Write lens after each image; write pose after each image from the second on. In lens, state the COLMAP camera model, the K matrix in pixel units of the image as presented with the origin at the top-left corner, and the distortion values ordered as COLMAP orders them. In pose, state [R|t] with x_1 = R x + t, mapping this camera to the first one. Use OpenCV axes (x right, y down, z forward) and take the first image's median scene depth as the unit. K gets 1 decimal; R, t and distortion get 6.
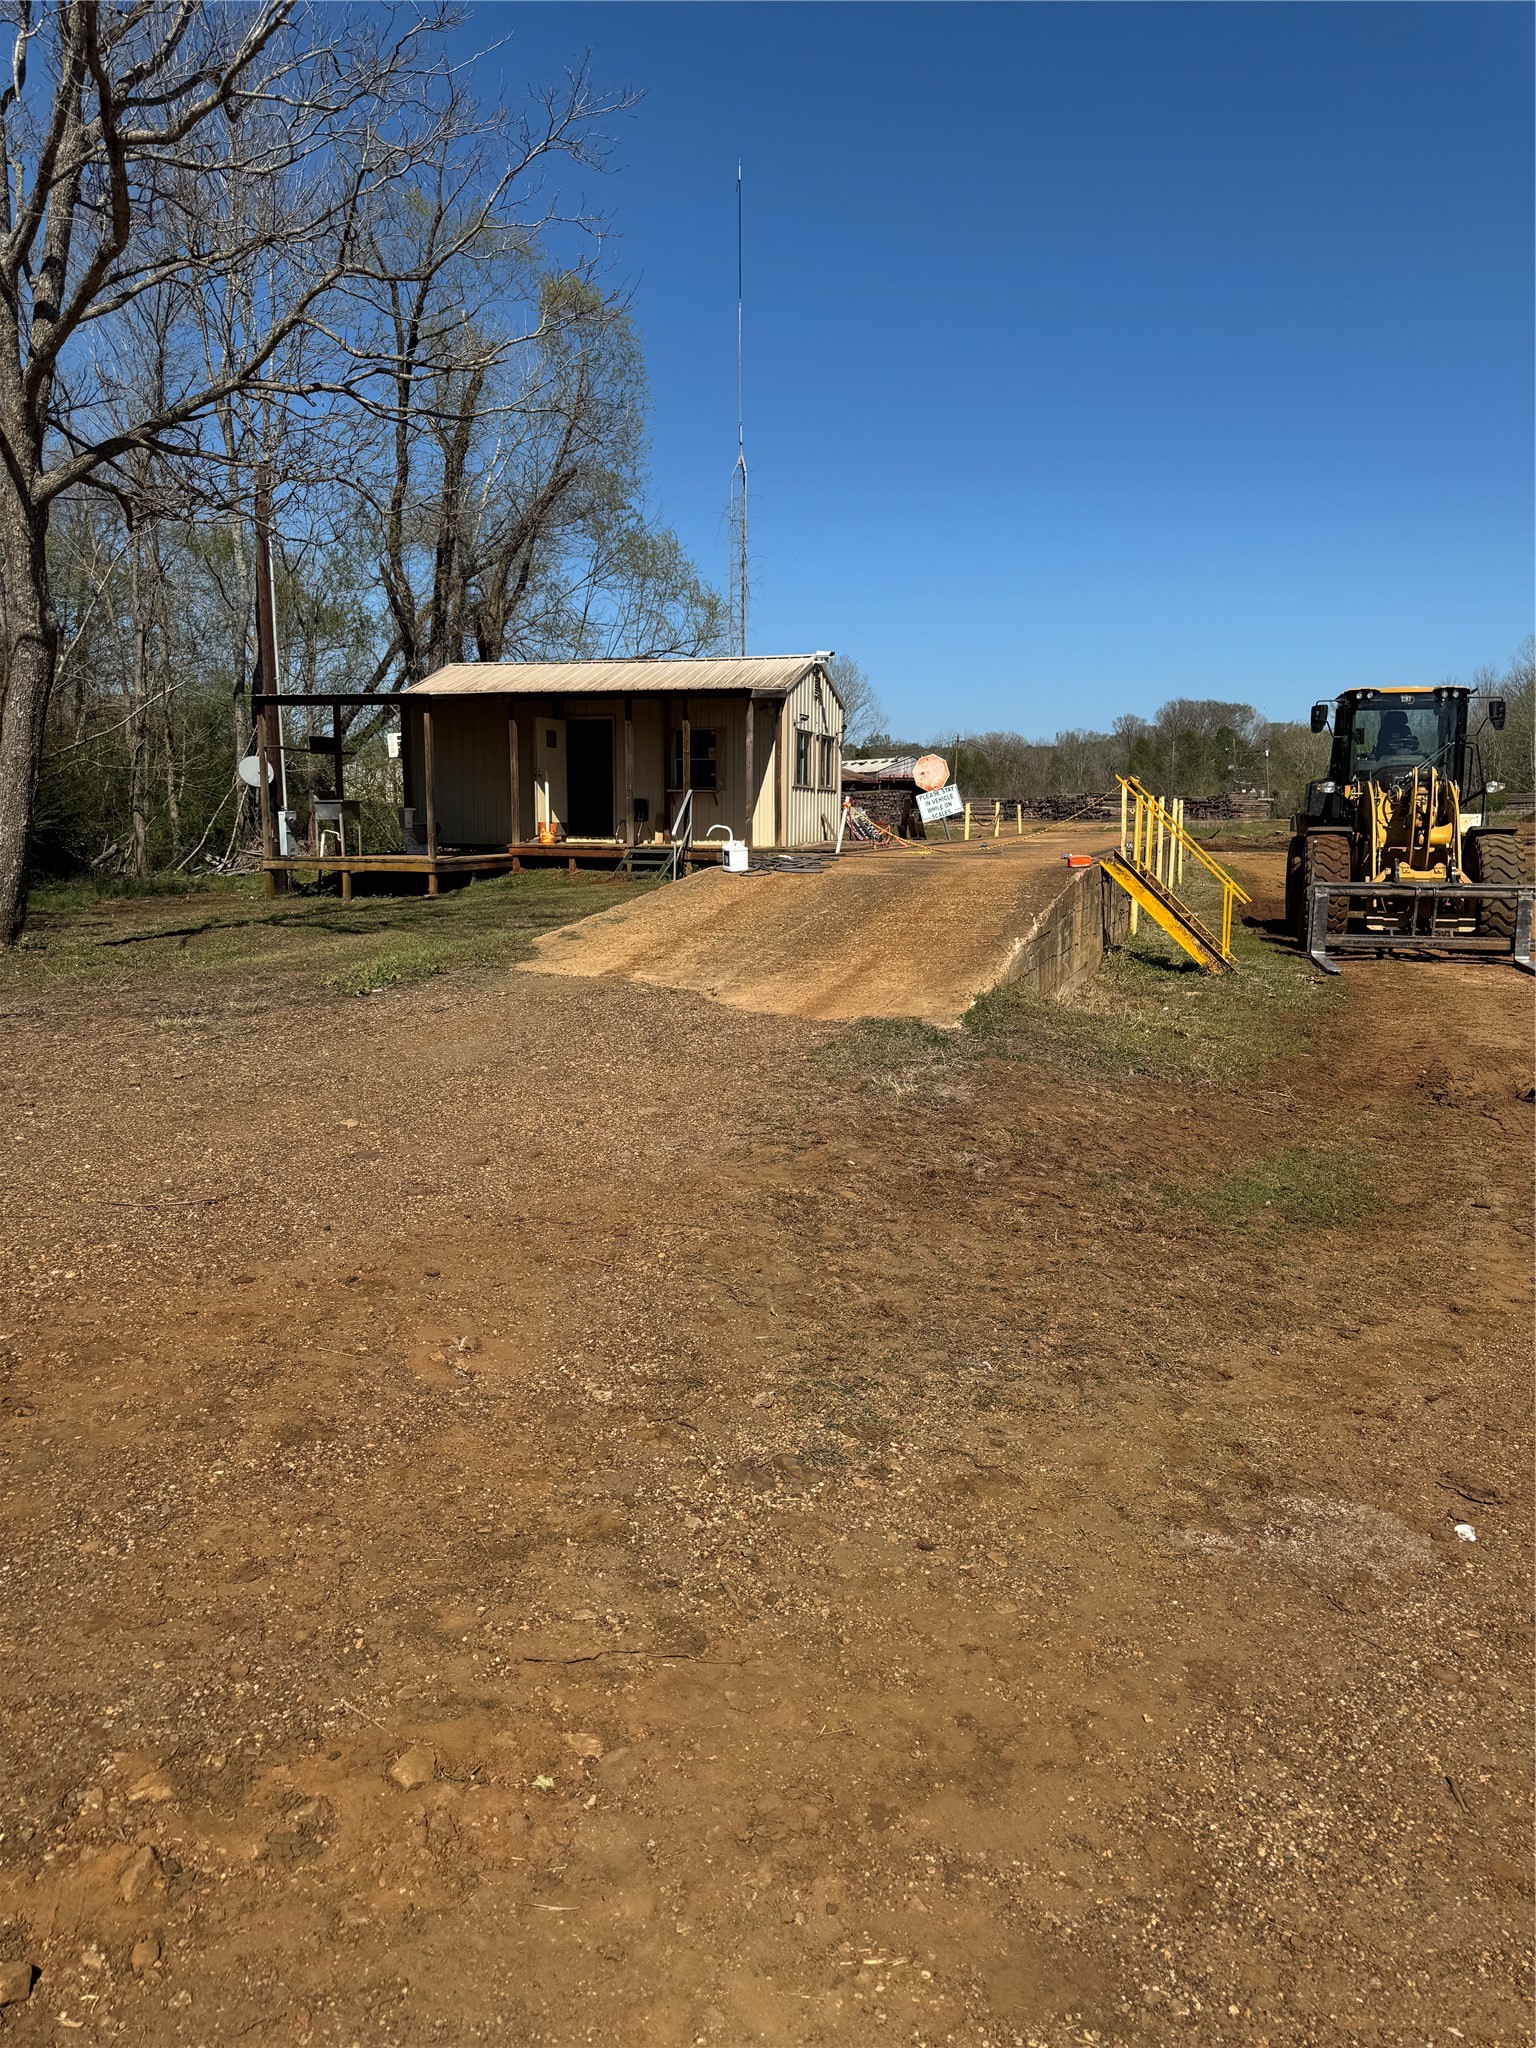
lens RADIAL K [[1442.7, 0, 768.6], [0, 1442.7, 1022.0], [0, 0, 1]] dist [0.054561, -0.060356]
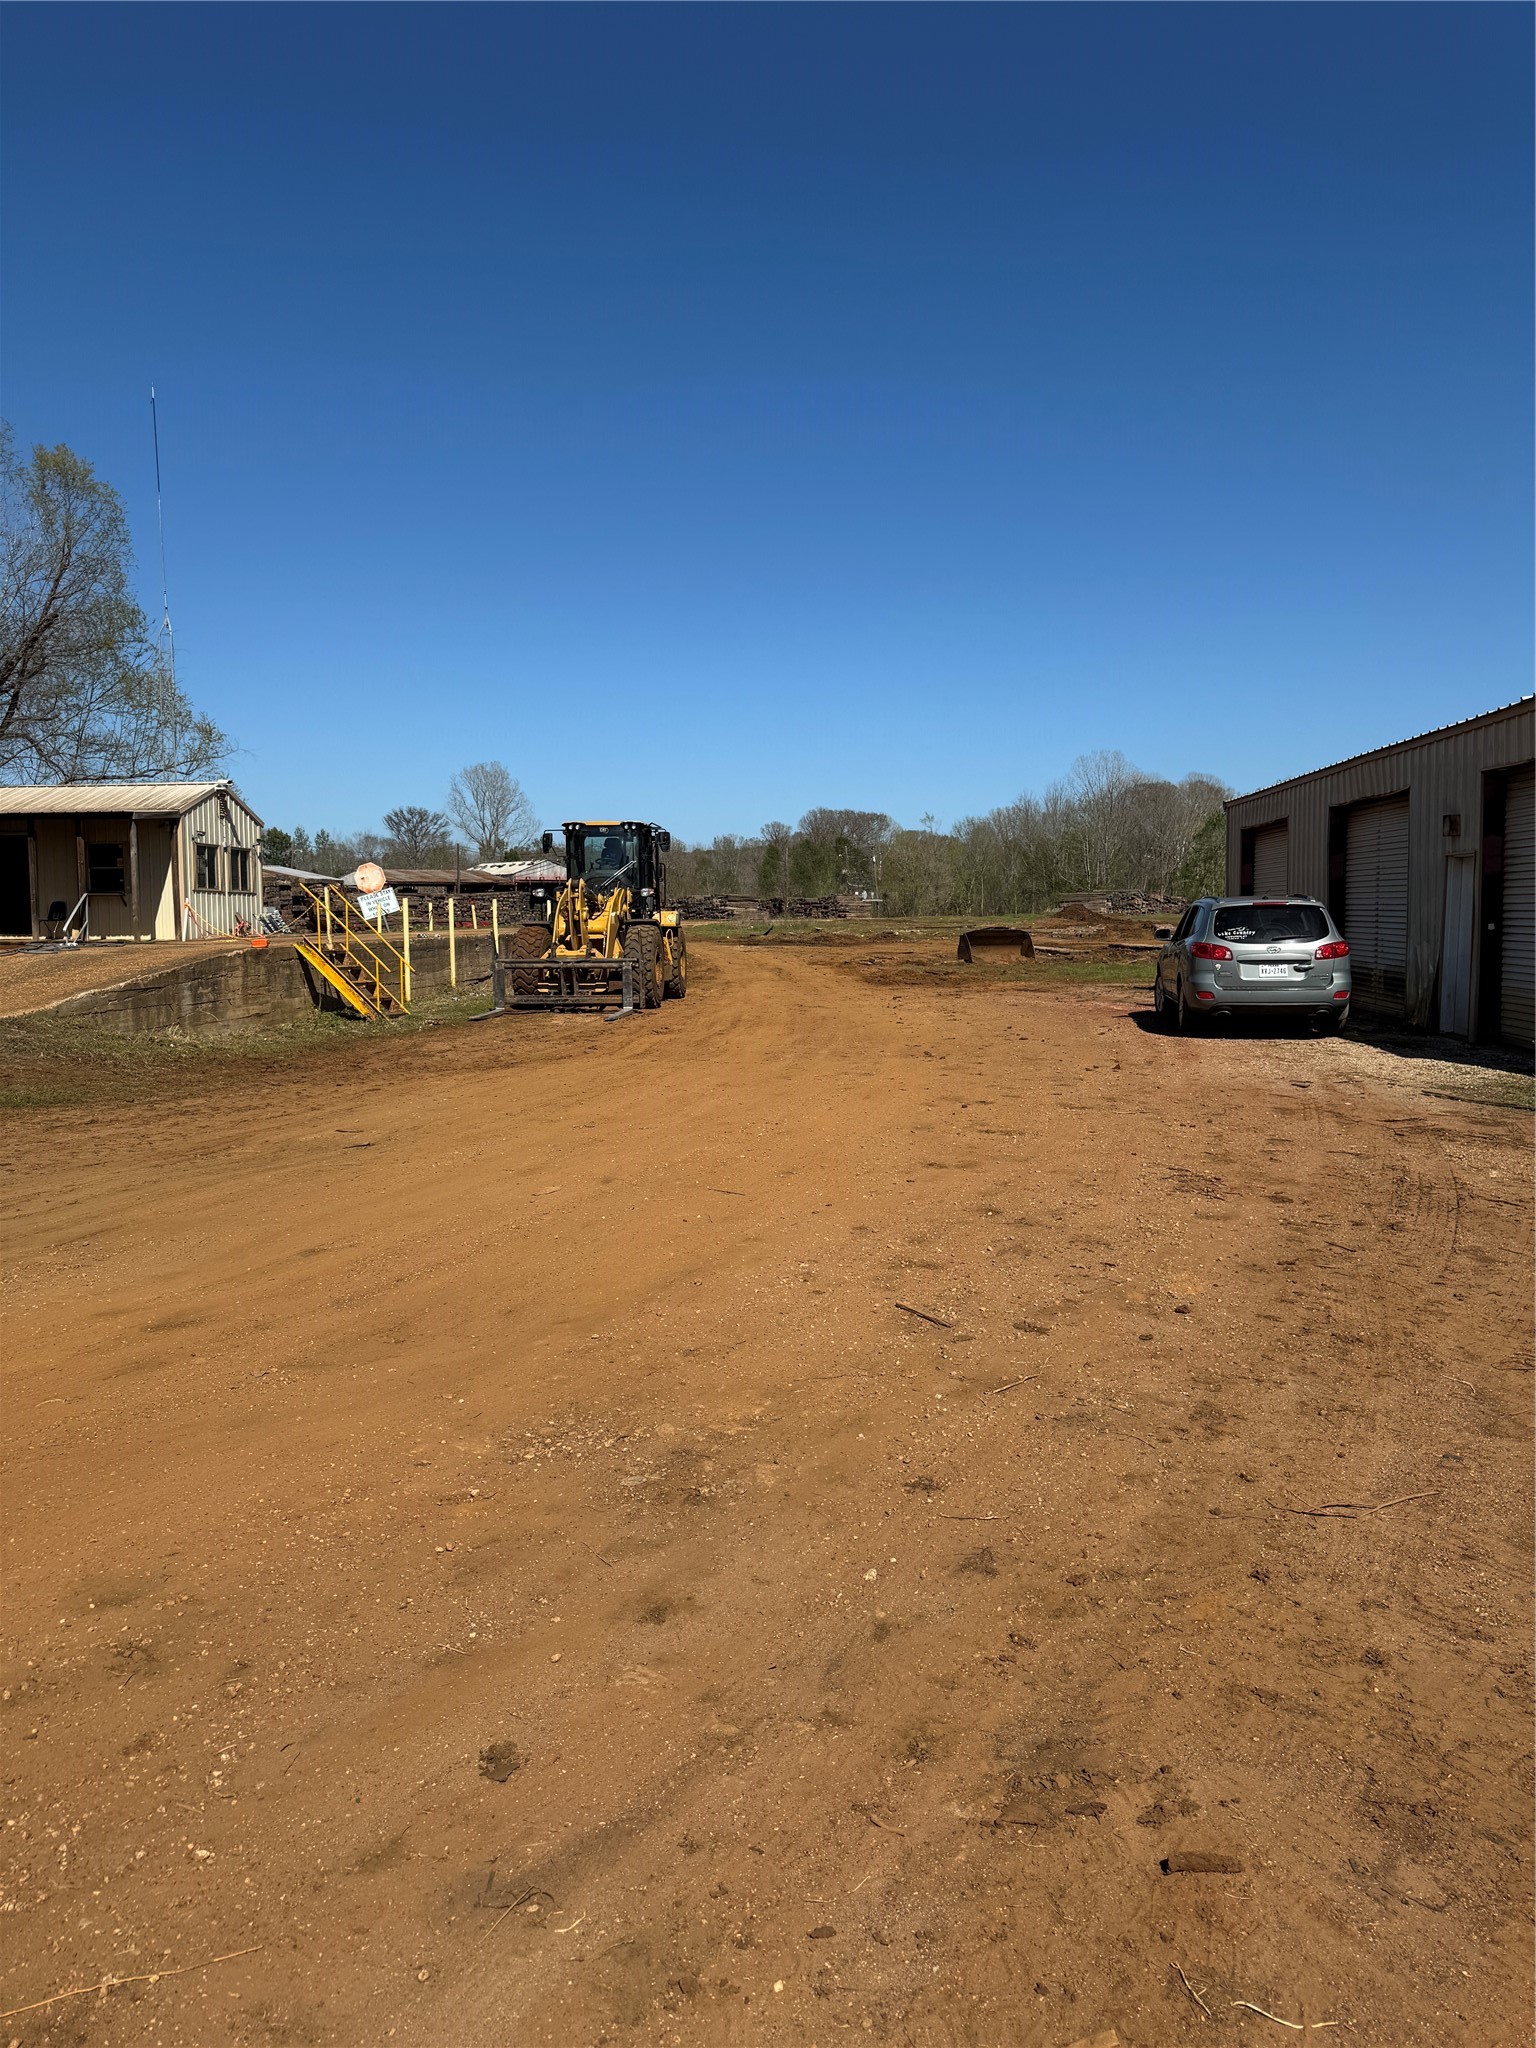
lens RADIAL K [[1442.7, 0, 777.9], [0, 1442.7, 1000.5], [0, 0, 1]] dist [0.054561, -0.060356]
pose [[0.976158, -0.021978, 0.215947, 0.225458], [0.040026, 0.996026, -0.079561, 0.043604], [-0.213340, 0.086308, 0.973158, -0.273339]]
